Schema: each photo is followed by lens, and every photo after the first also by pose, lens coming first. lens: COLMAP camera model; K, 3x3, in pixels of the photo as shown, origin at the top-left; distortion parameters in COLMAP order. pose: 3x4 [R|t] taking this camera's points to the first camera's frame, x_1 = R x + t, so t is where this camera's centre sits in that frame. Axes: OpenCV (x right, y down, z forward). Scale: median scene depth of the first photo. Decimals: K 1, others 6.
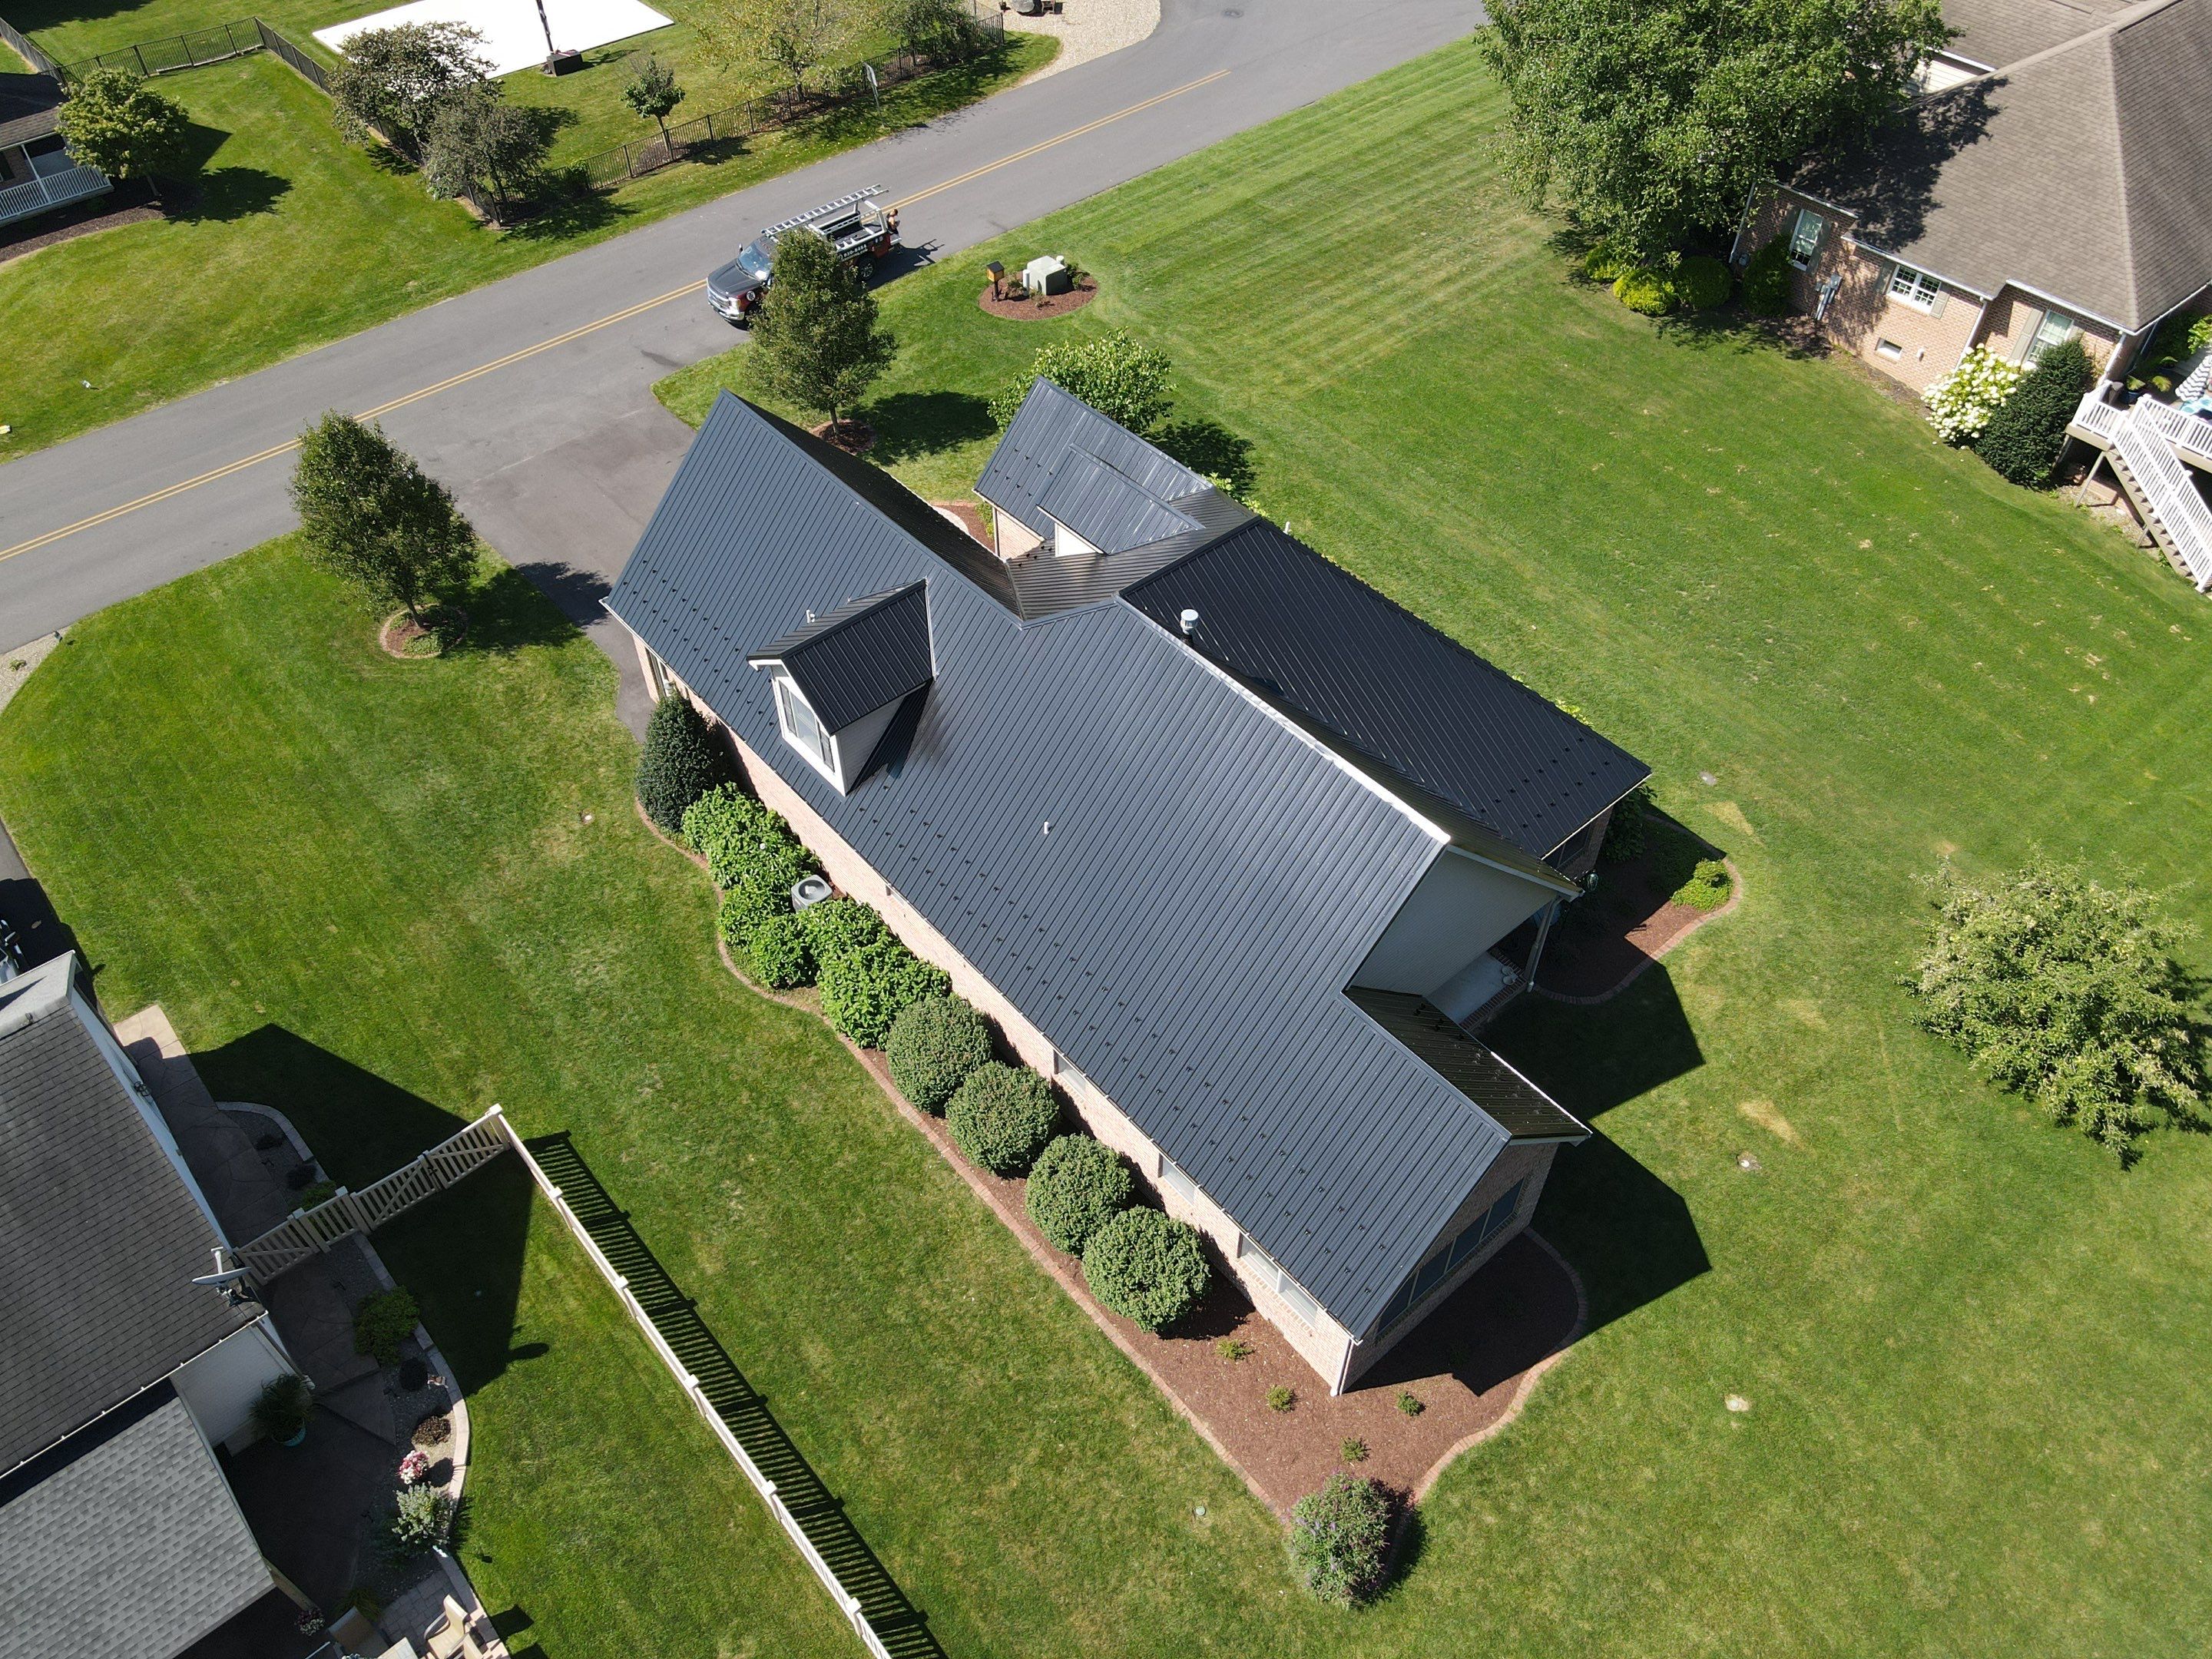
lens RADIAL K [[1624.9, 0, 1102.6], [0, 1624.9, 826.7], [0, 0, 1]] dist [0.011981, 0.006359]
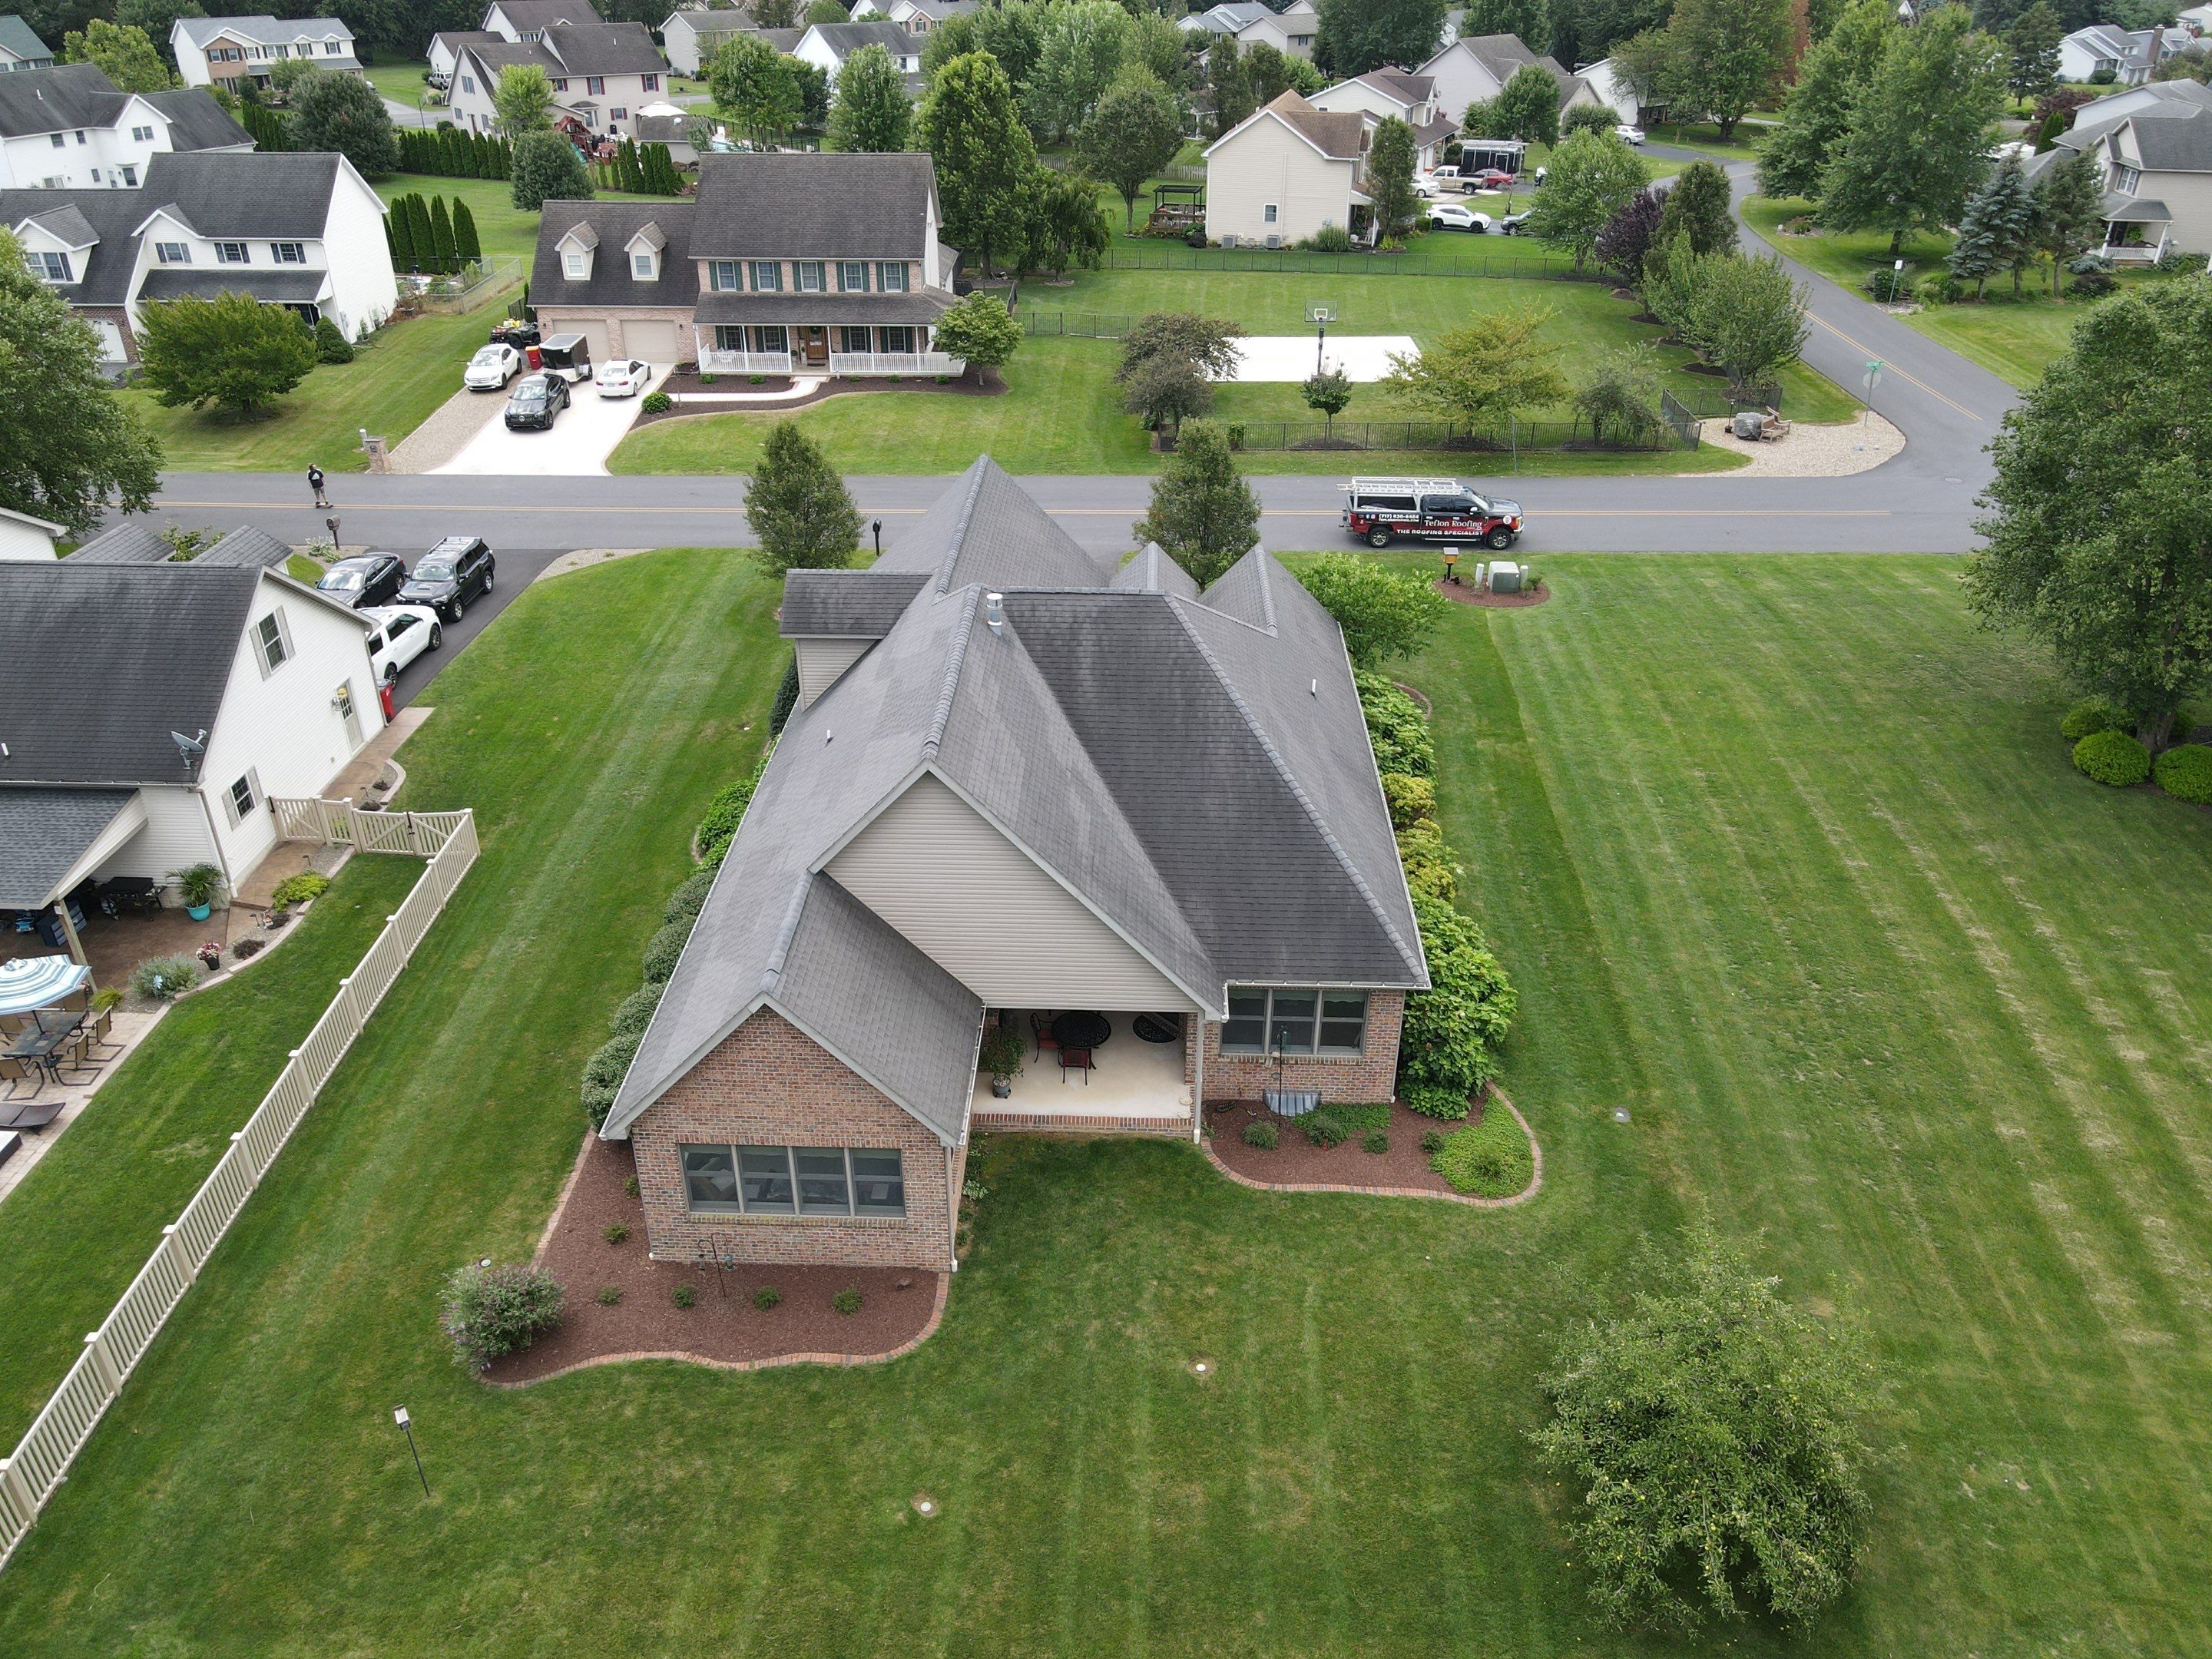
lens RADIAL K [[1603.0, 0, 1100.0], [0, 1603.0, 832.7], [0, 0, 1]] dist [0.020734, 0.004750]
pose [[0.740521, 0.343518, -0.577602, 0.555891], [-0.497064, 0.858408, -0.126743, 0.076457], [0.452280, 0.380961, 0.806419, 0.155414]]
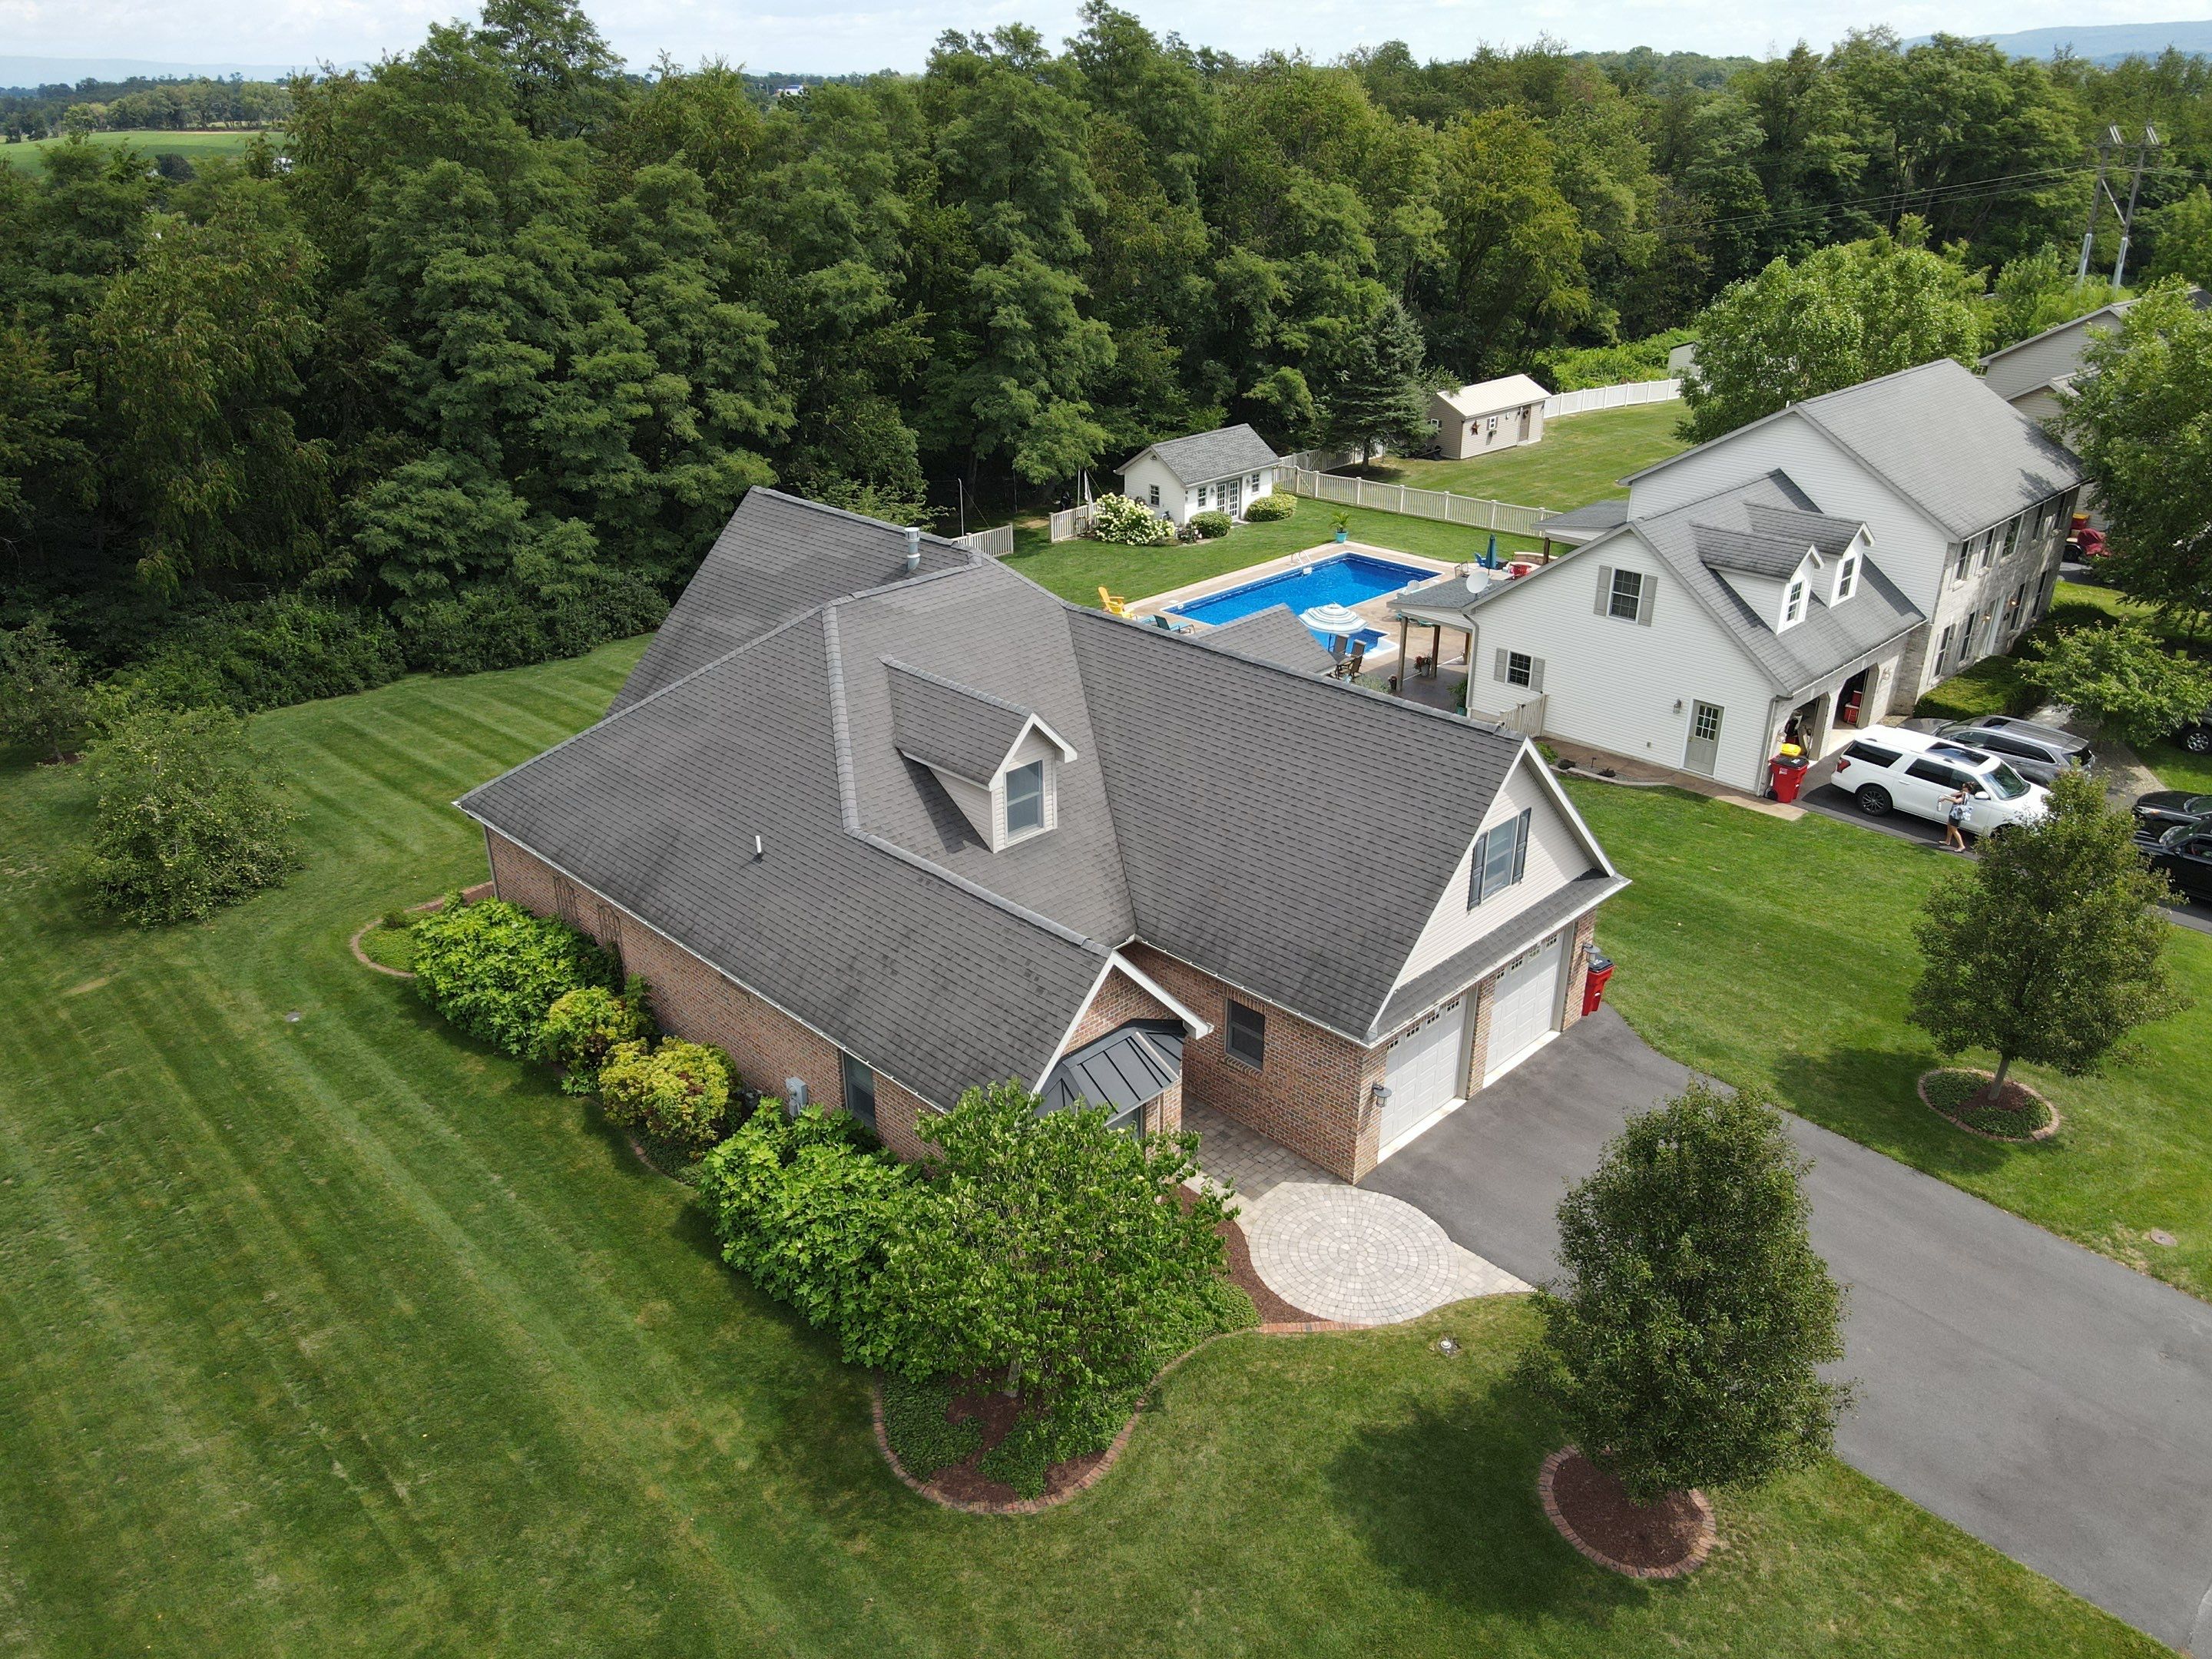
lens RADIAL K [[1621.6, 0, 1100.9], [0, 1621.6, 831.5], [0, 0, 1]] dist [0.014129, 0.007407]
pose [[-0.997017, 0.049006, -0.059630, -0.001308], [-0.041392, 0.312592, 0.948985, -0.827962], [0.065146, 0.948623, -0.309631, 1.111651]]
